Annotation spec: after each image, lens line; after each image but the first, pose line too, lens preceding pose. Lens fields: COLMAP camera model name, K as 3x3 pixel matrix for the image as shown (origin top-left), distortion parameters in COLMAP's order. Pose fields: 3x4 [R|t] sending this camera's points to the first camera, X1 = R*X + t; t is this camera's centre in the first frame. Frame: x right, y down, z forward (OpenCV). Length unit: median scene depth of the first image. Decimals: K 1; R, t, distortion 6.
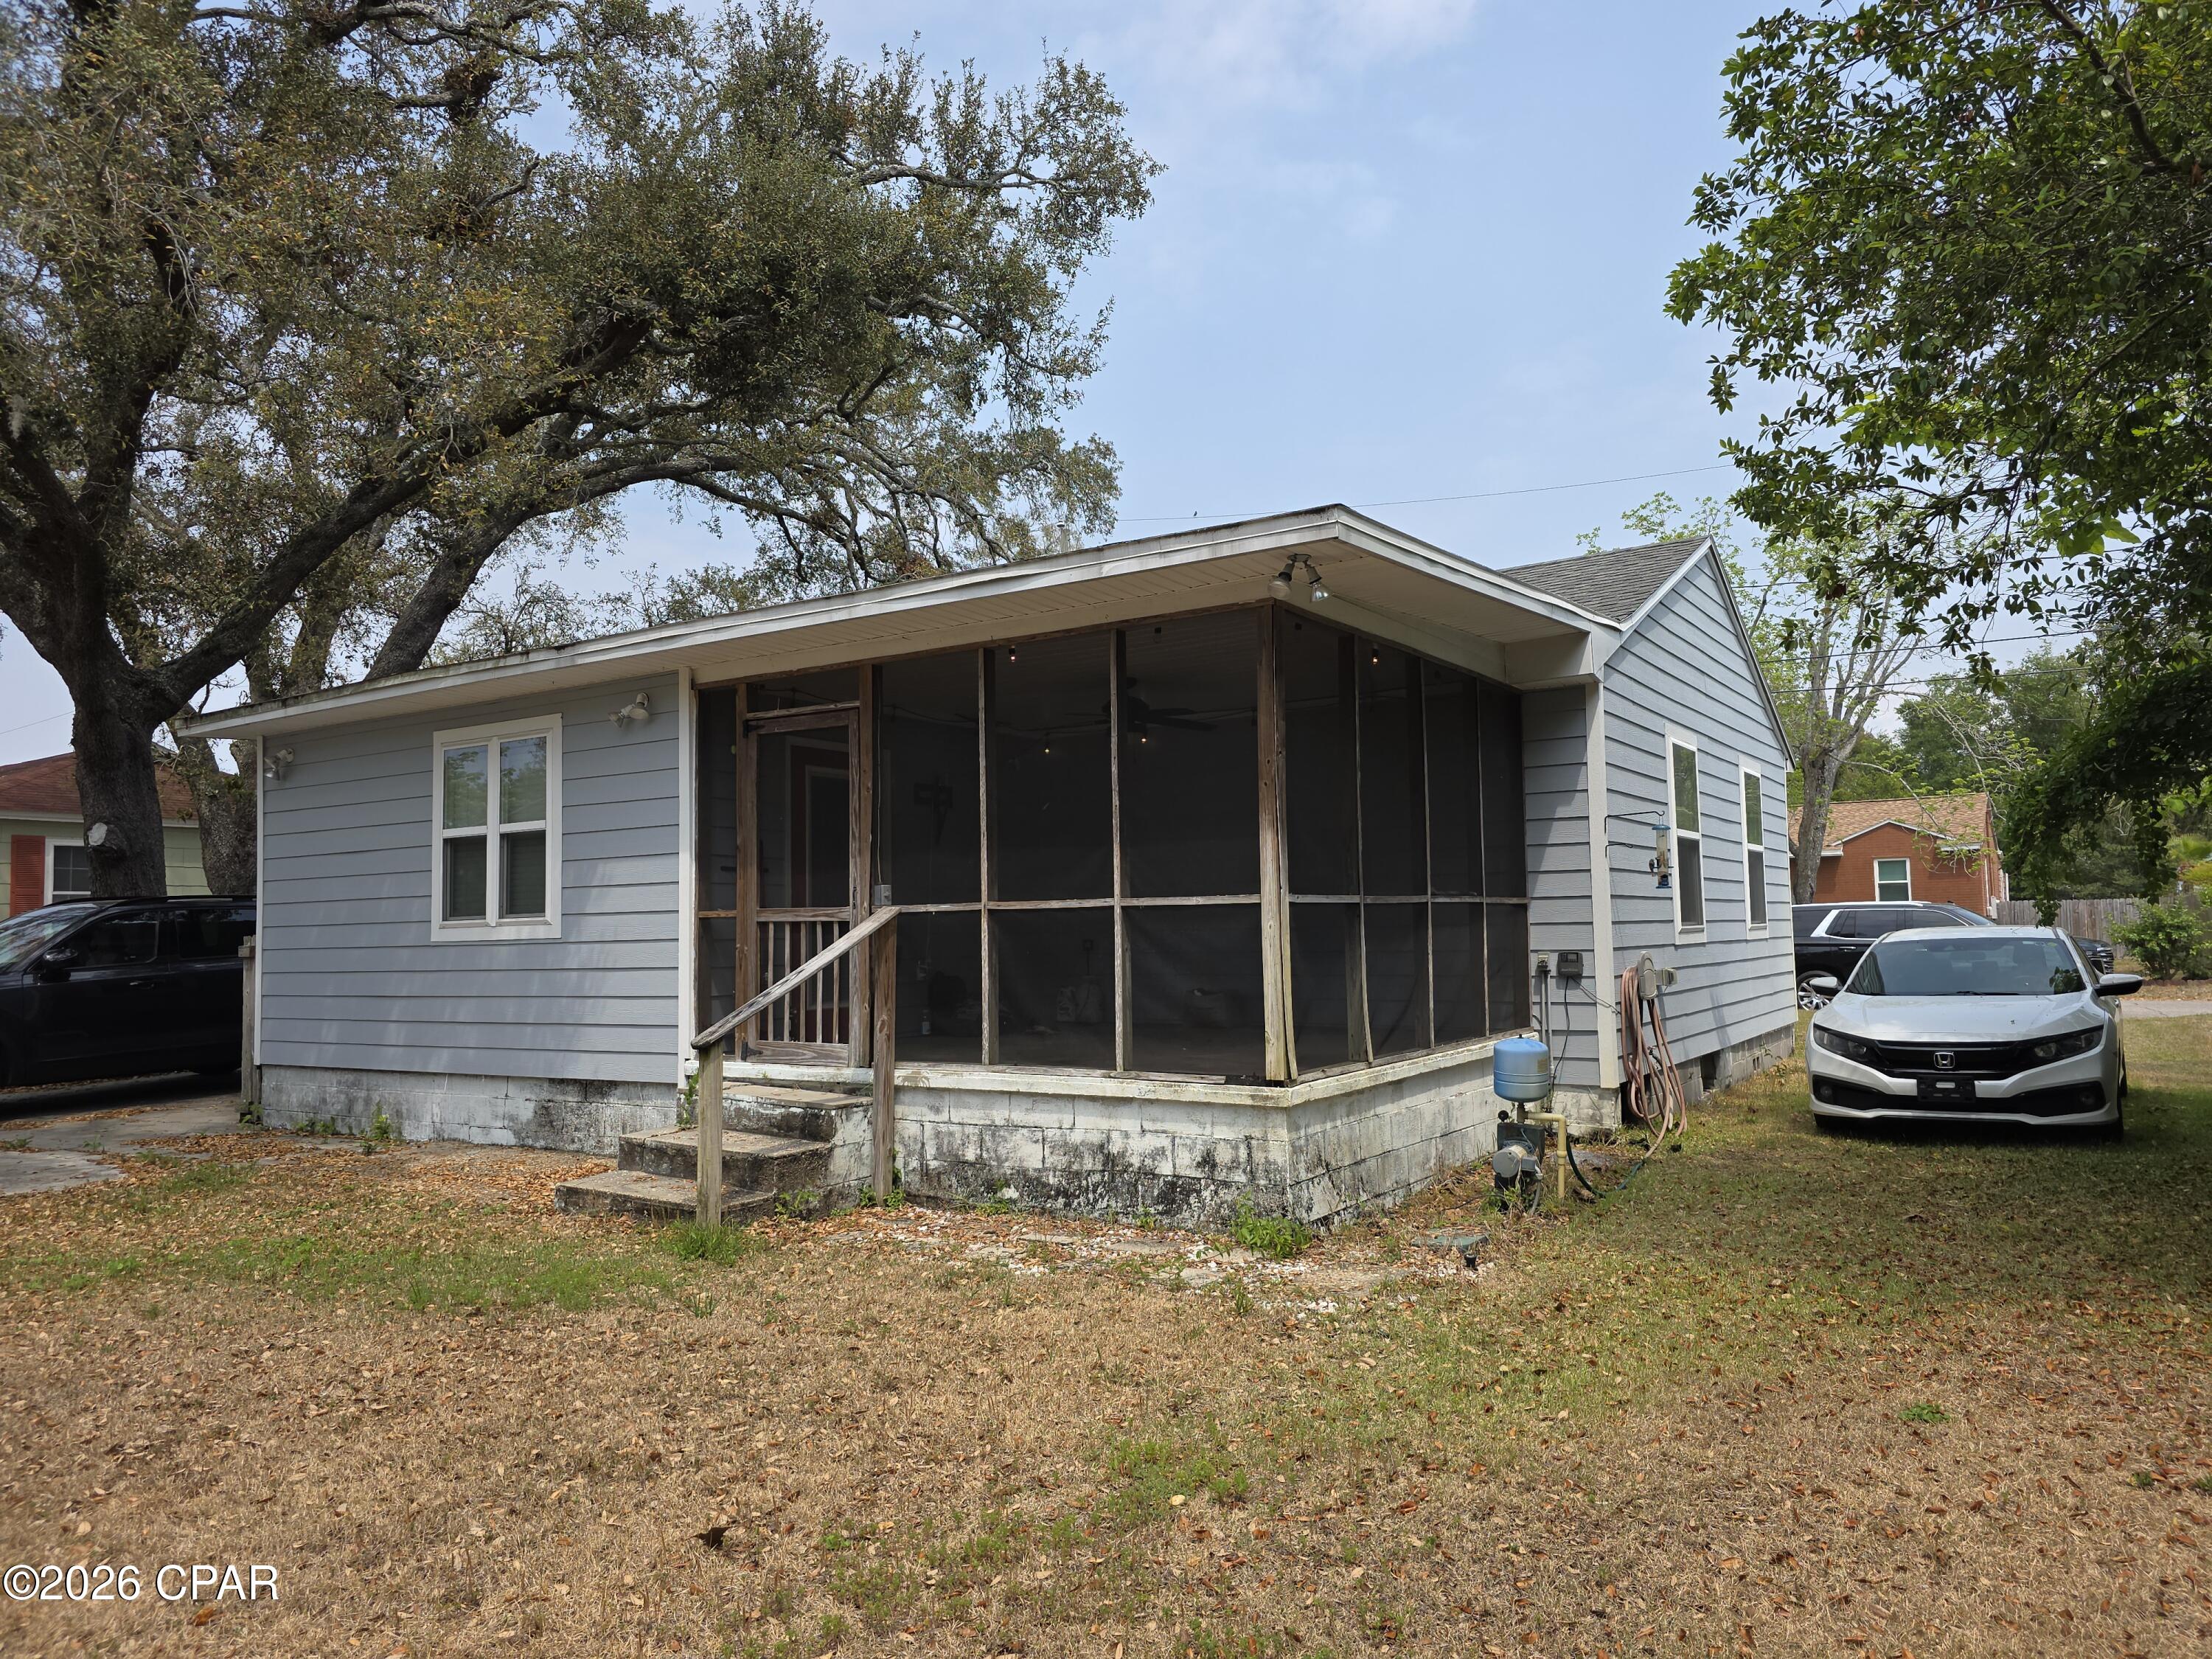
lens RADIAL K [[1520.7, 0, 1107.6], [0, 1520.7, 826.3], [0, 0, 1]] dist [0.046095, -0.004285]
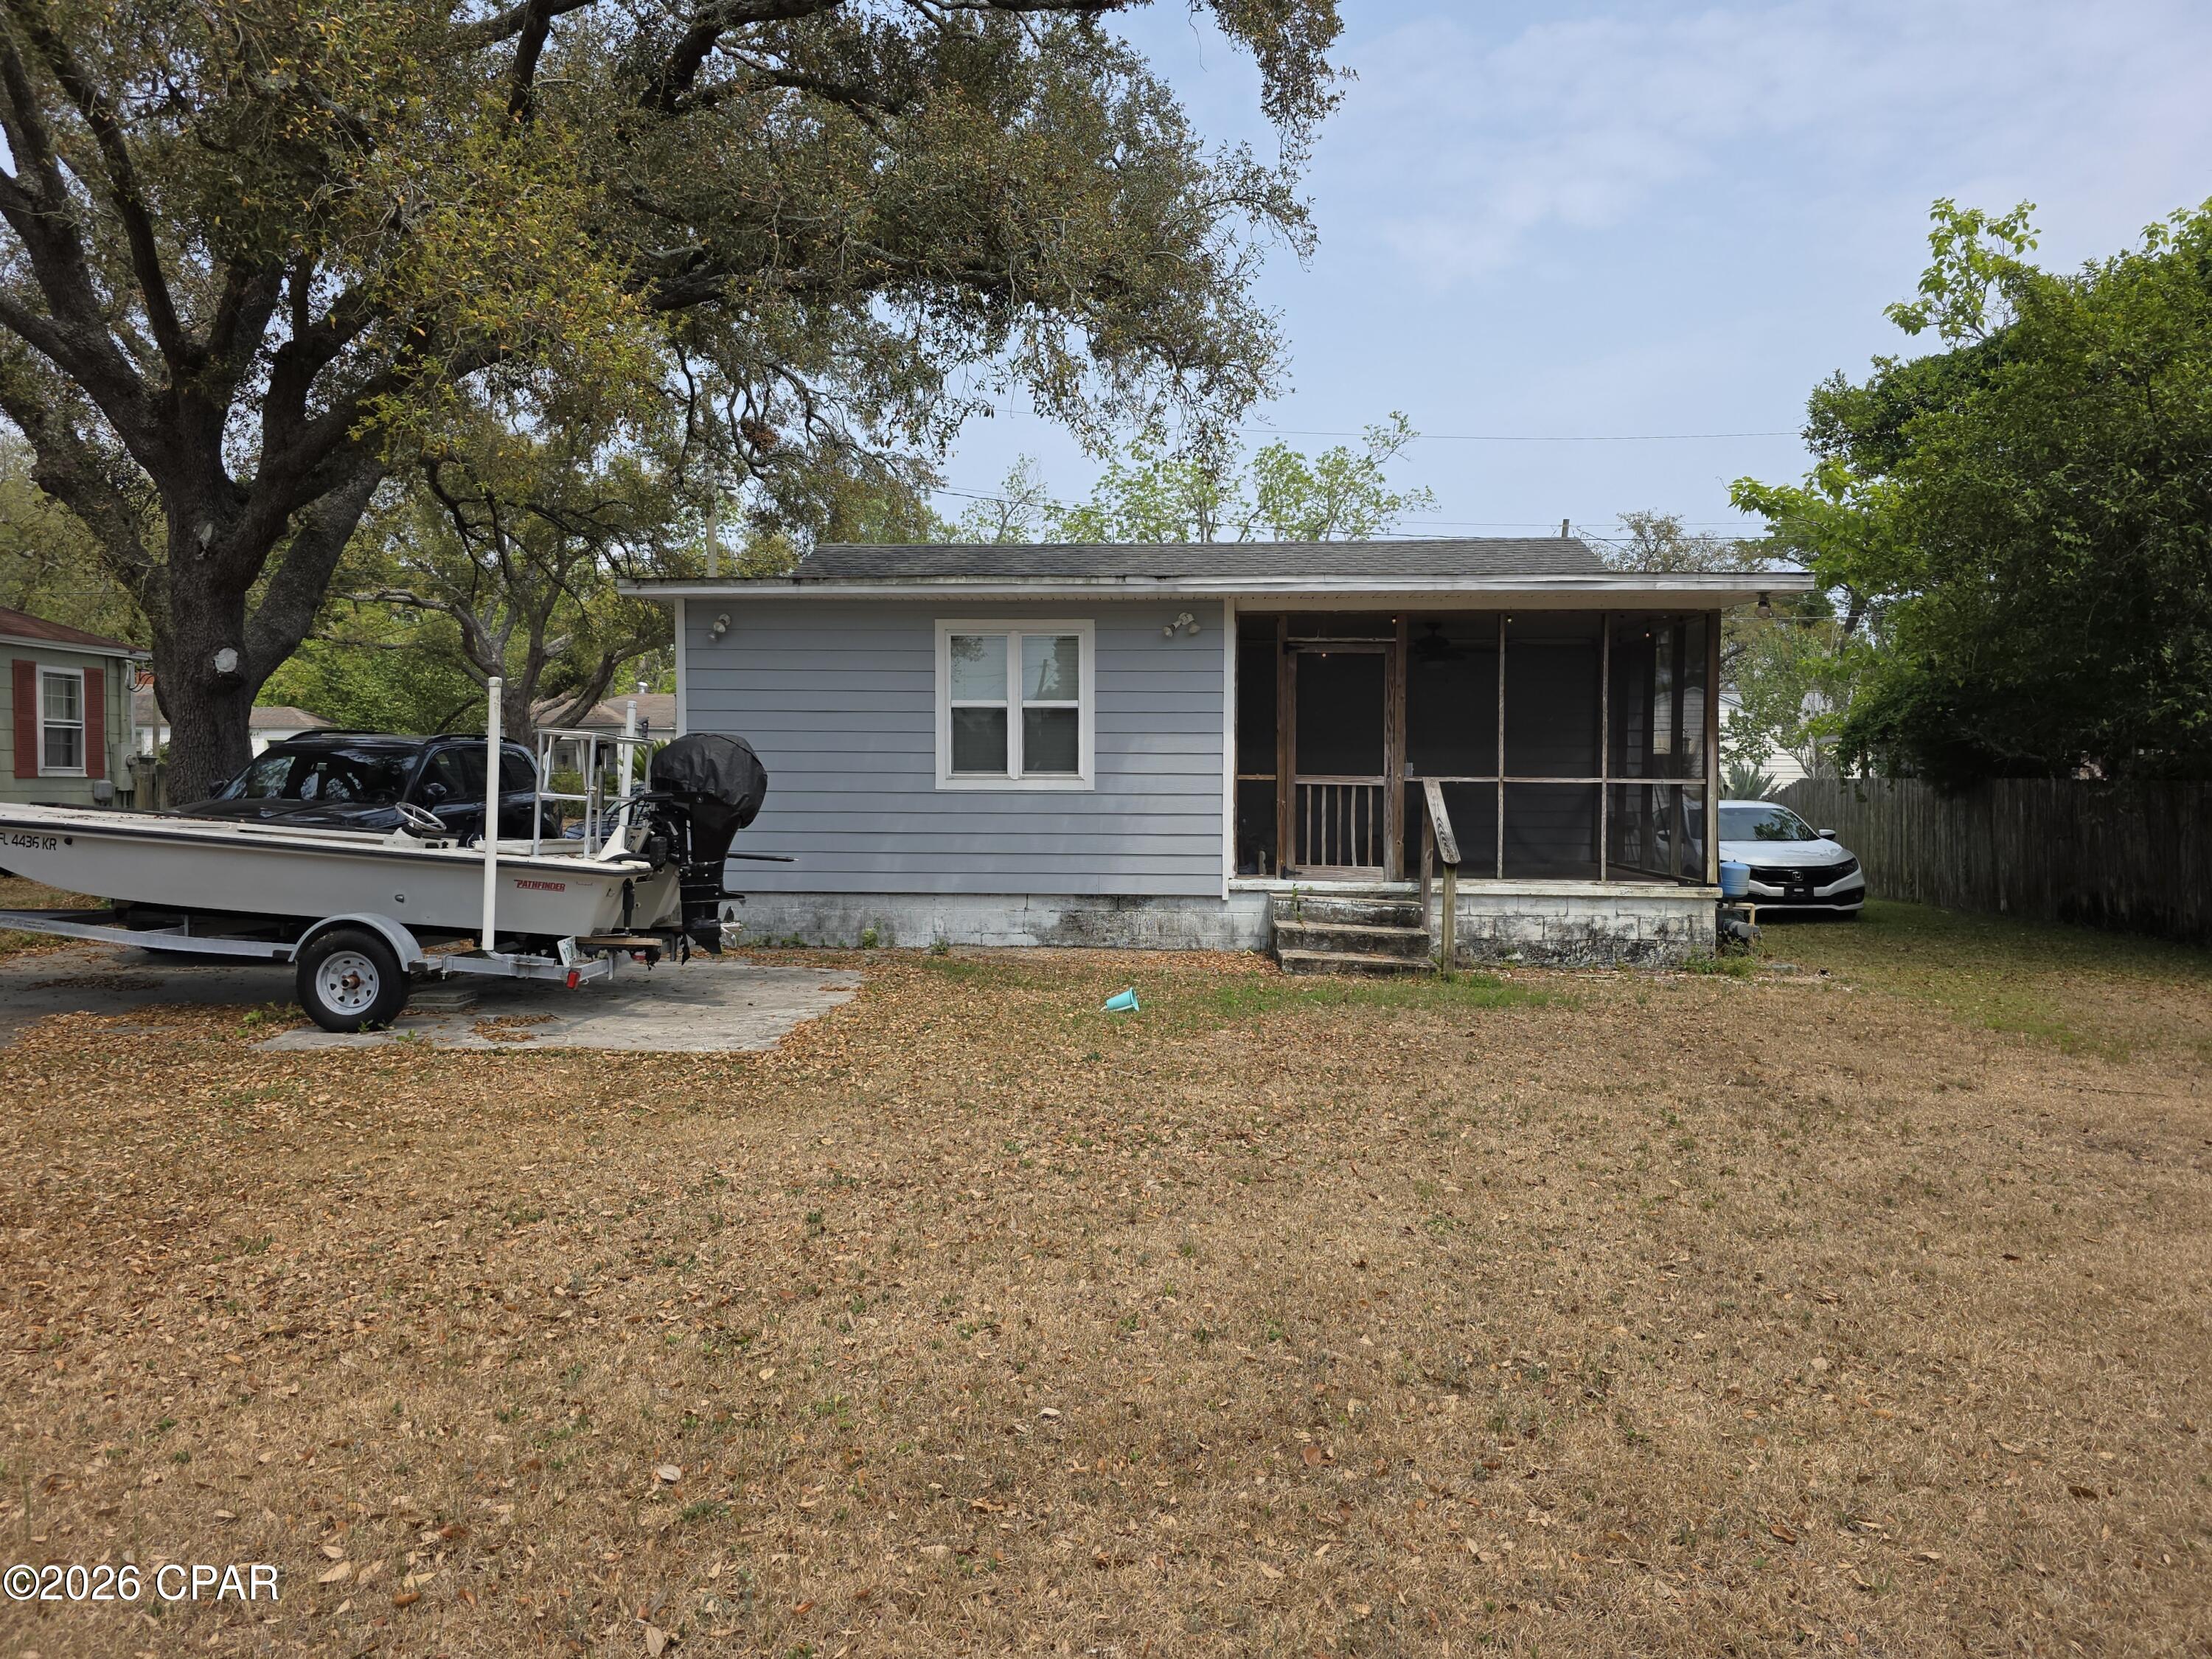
lens RADIAL K [[1520.7, 0, 1105.6], [0, 1520.7, 824.4], [0, 0, 1]] dist [0.046095, -0.004285]
pose [[0.877602, 0.013030, 0.479213, -1.062459], [-0.057982, 0.995177, 0.079126, -0.002803], [-0.475871, -0.097226, 0.874124, -0.175493]]
